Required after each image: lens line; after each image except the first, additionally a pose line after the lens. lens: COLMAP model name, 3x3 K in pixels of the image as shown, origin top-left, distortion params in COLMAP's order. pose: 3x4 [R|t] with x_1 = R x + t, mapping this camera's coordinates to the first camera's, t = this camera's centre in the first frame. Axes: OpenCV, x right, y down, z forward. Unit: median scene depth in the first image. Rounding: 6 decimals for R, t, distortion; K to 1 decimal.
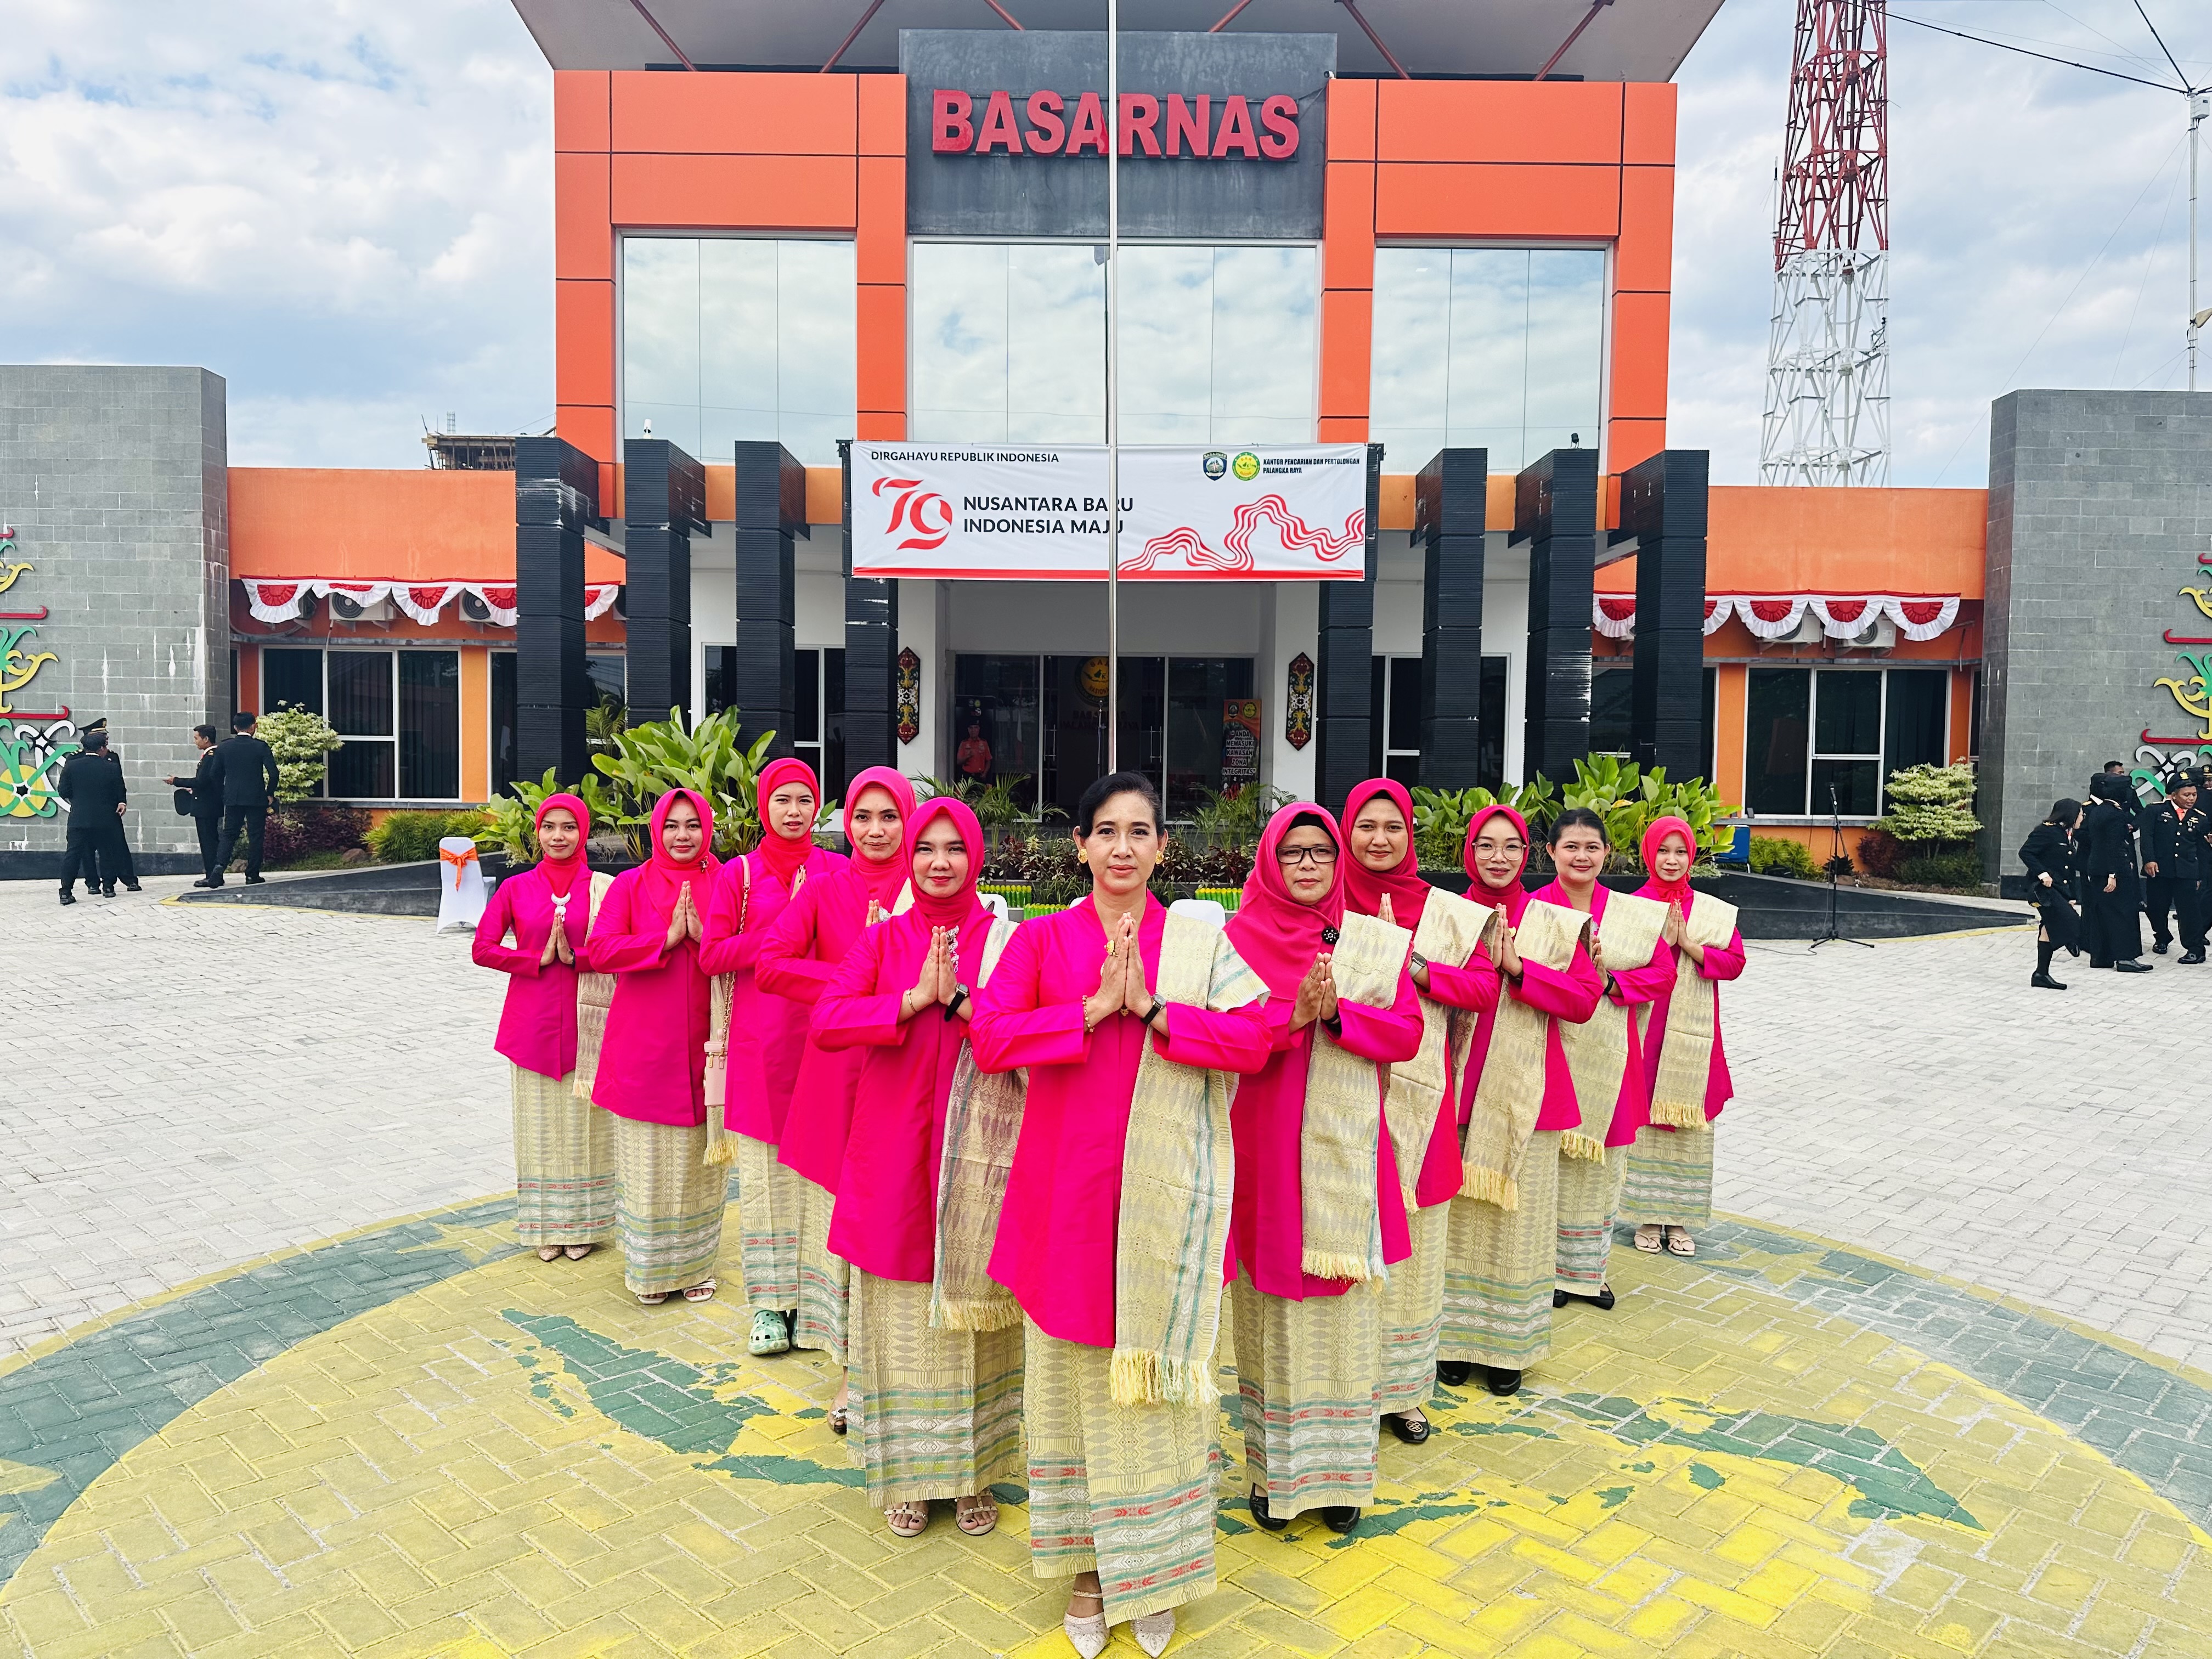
lens RADIAL K [[1598.1, 0, 1054.8], [0, 1598.1, 827.1], [0, 0, 1]] dist [0.077030, -0.089470]
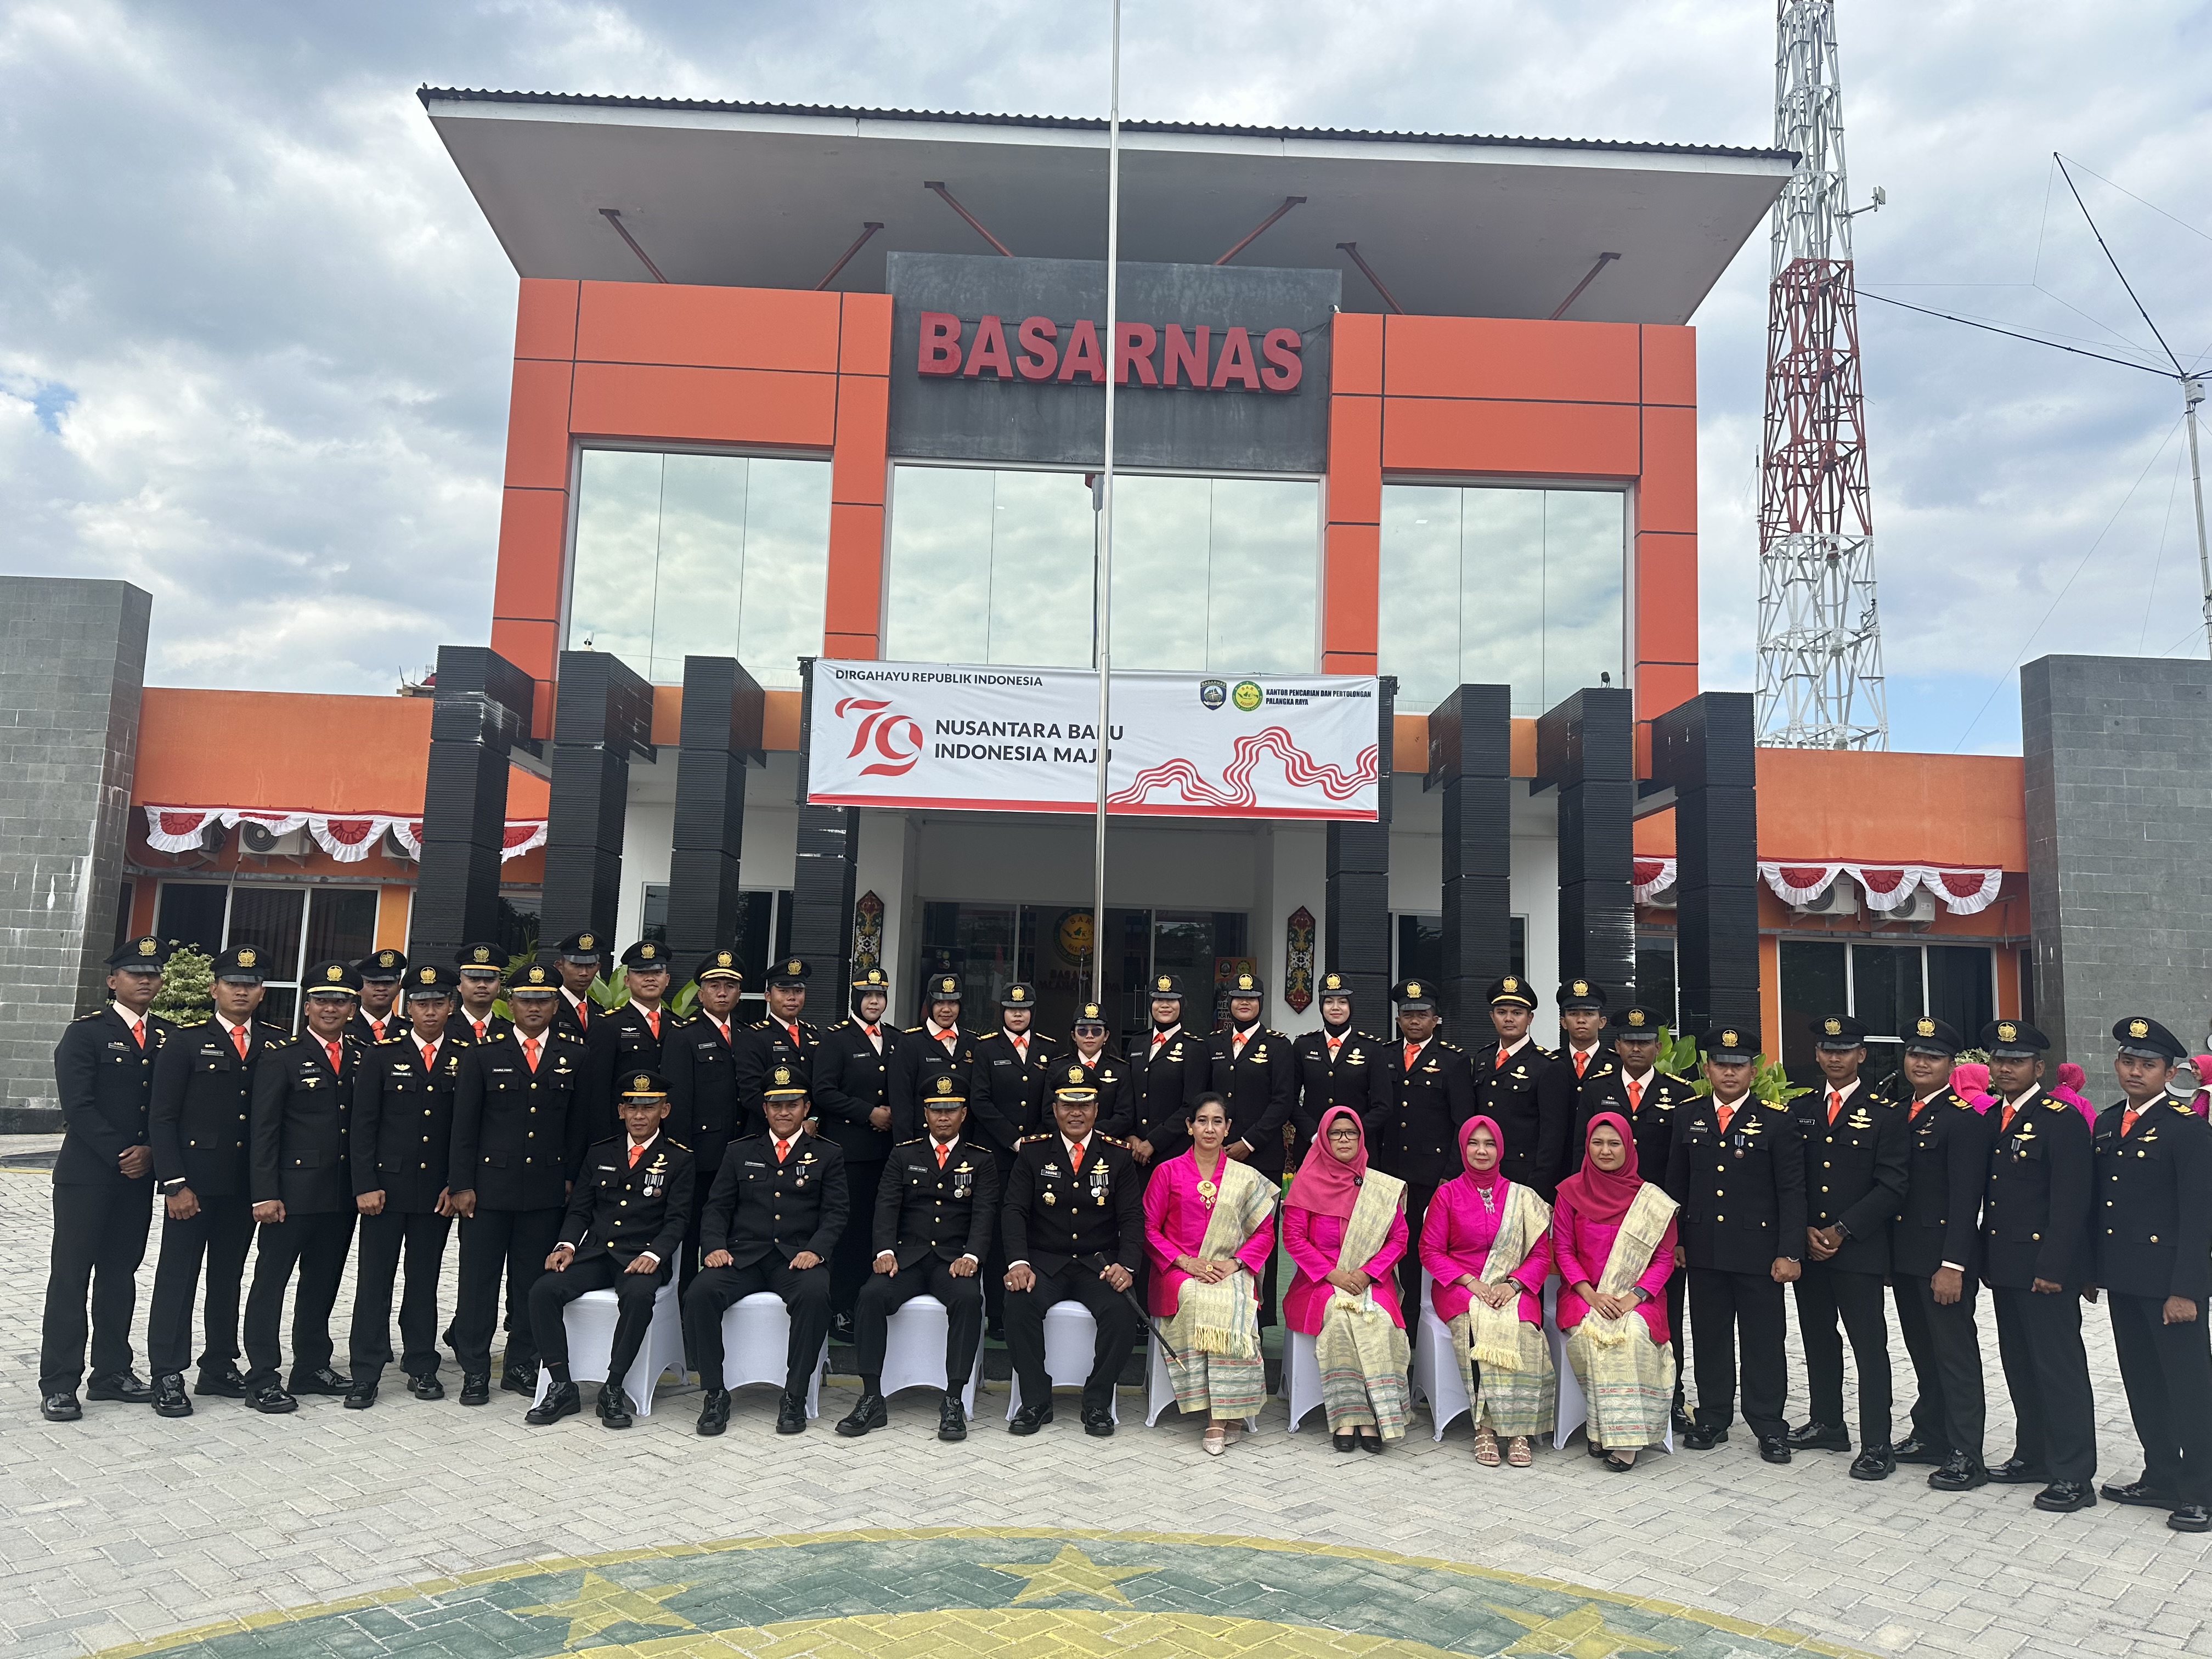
lens RADIAL K [[1598.1, 0, 1103.6], [0, 1598.1, 828.3], [0, 0, 1]] dist [0.077030, -0.089470]
pose [[0.998729, 0.027978, 0.041920, 0.001337], [-0.020566, 0.985604, -0.167812, 0.002684], [-0.046012, 0.166737, 0.984927, 0.108632]]
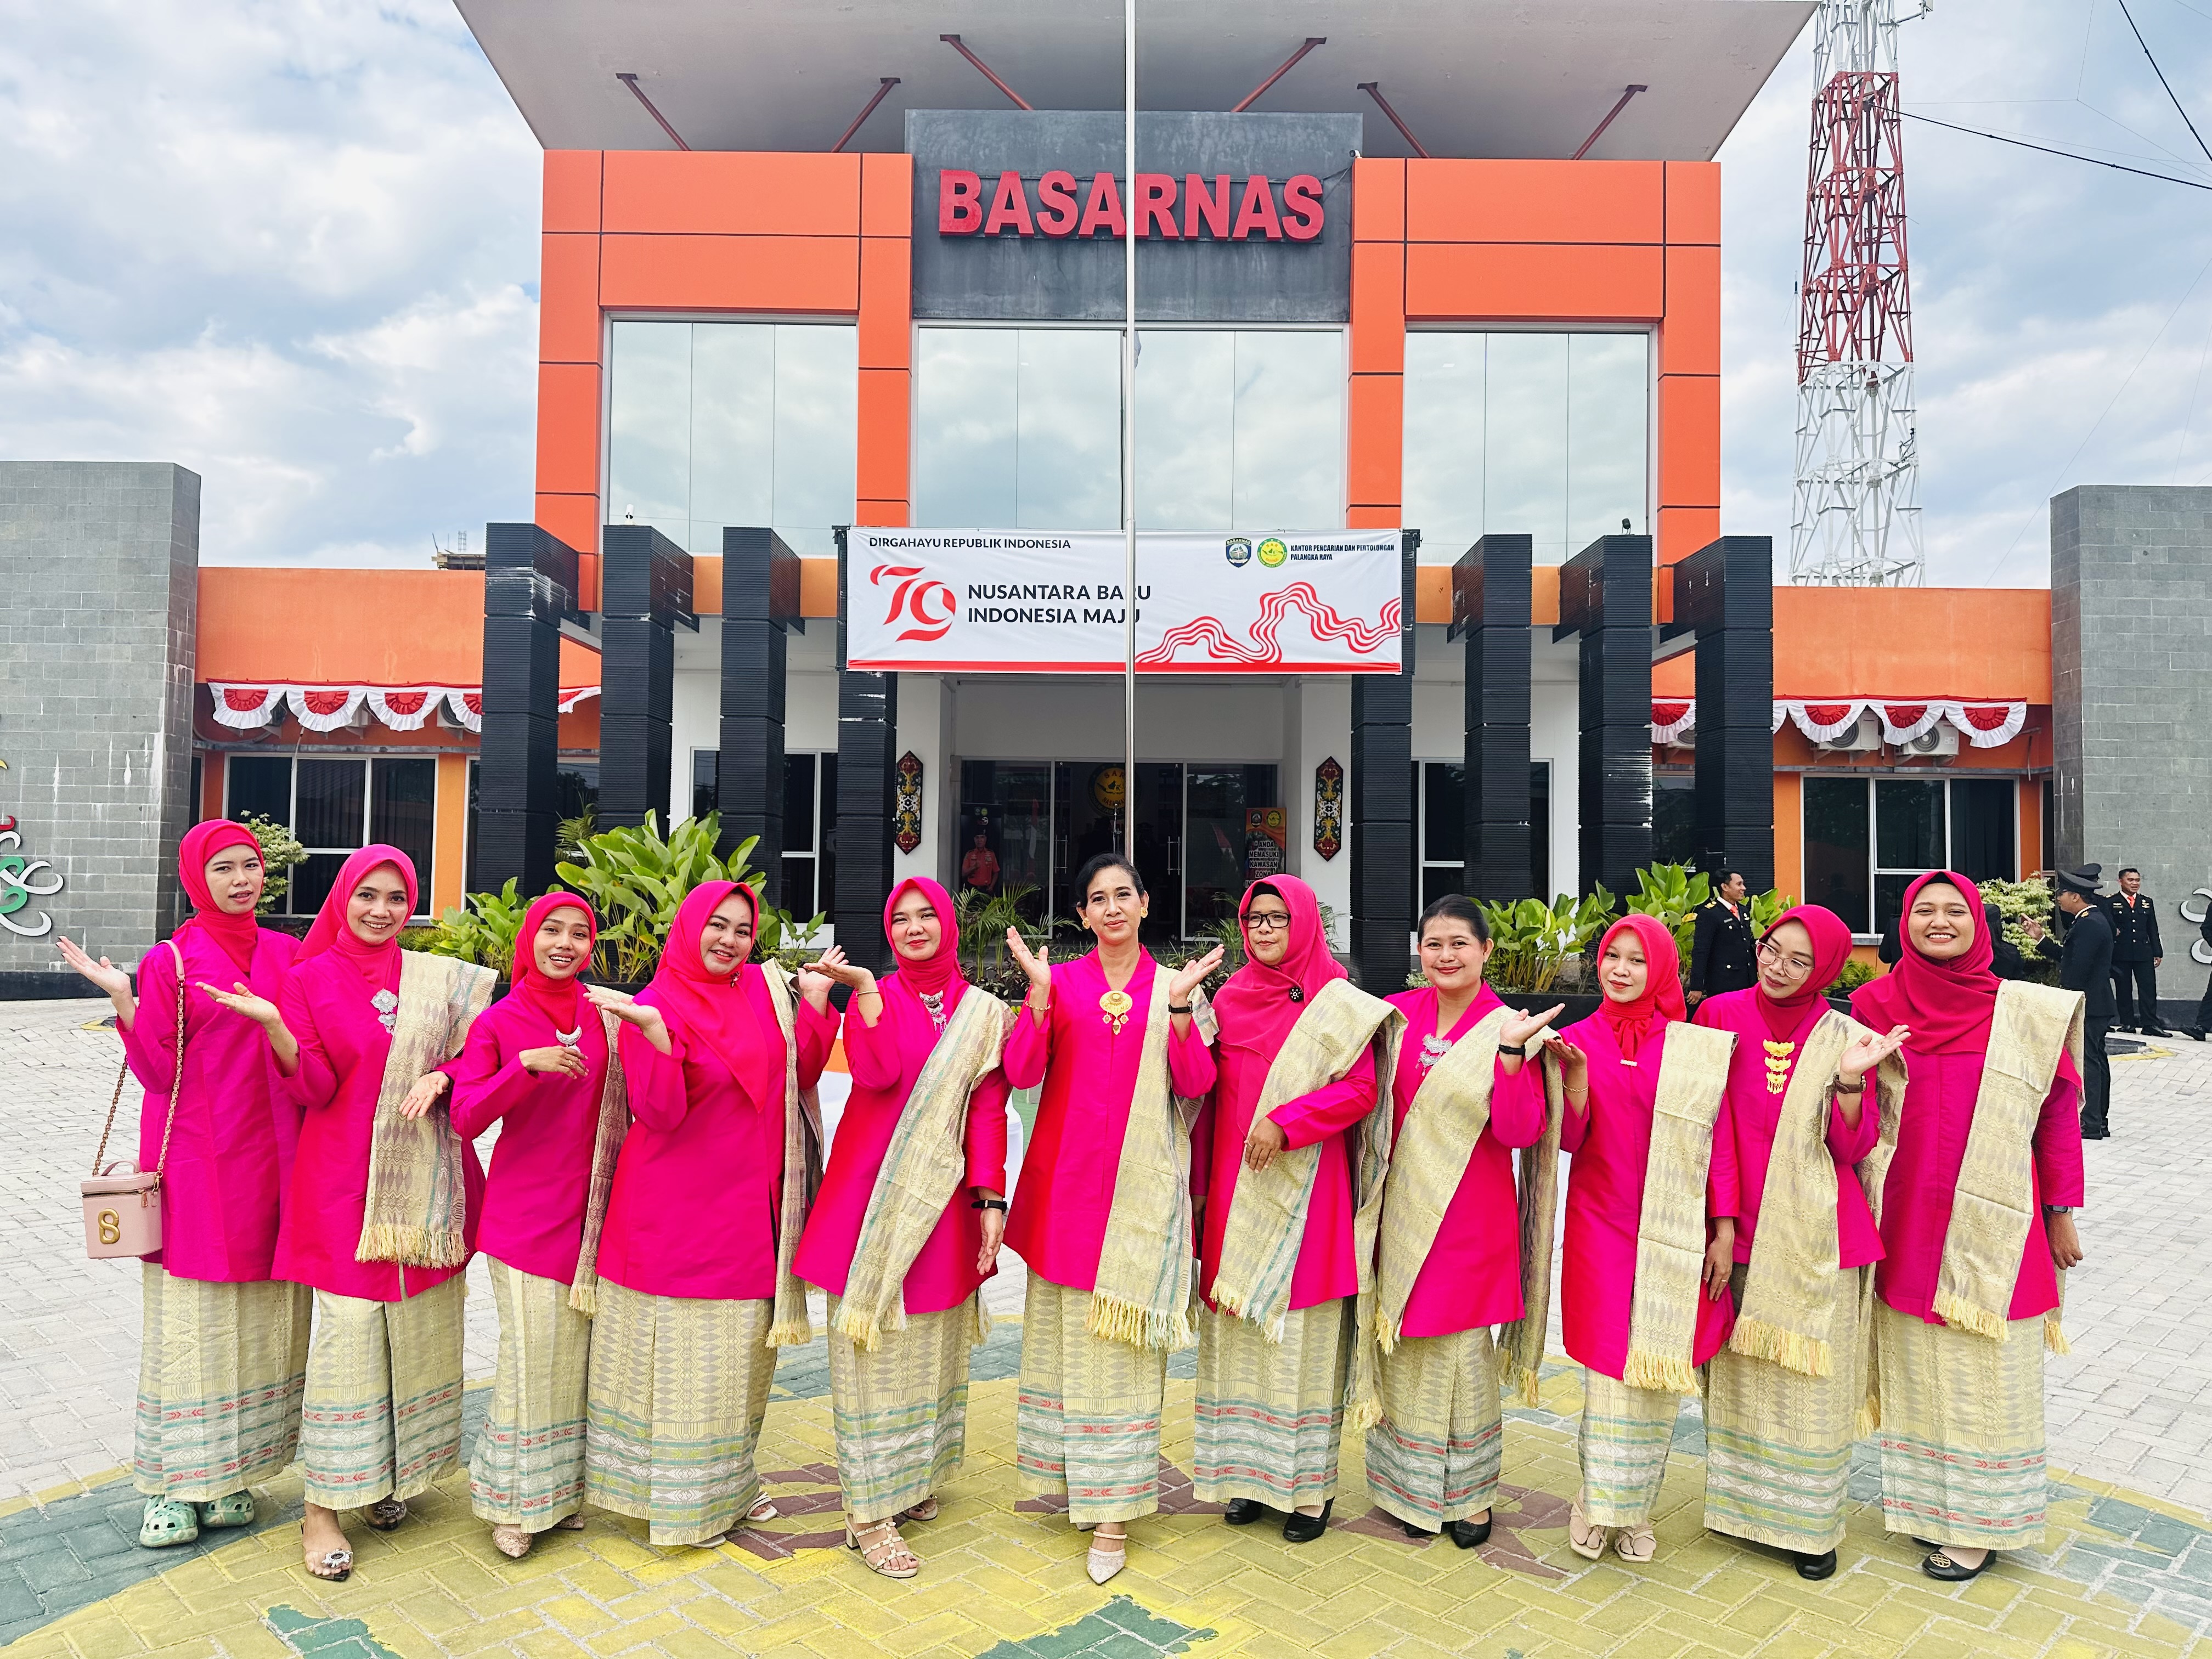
lens RADIAL K [[1598.1, 0, 1090.6], [0, 1598.1, 818.5], [0, 0, 1]] dist [0.077030, -0.089470]
pose [[0.999905, 0.002438, 0.013535, 0.001631], [-0.001324, 0.996650, -0.081770, 0.003897], [-0.013689, 0.081745, 0.996559, 0.079707]]
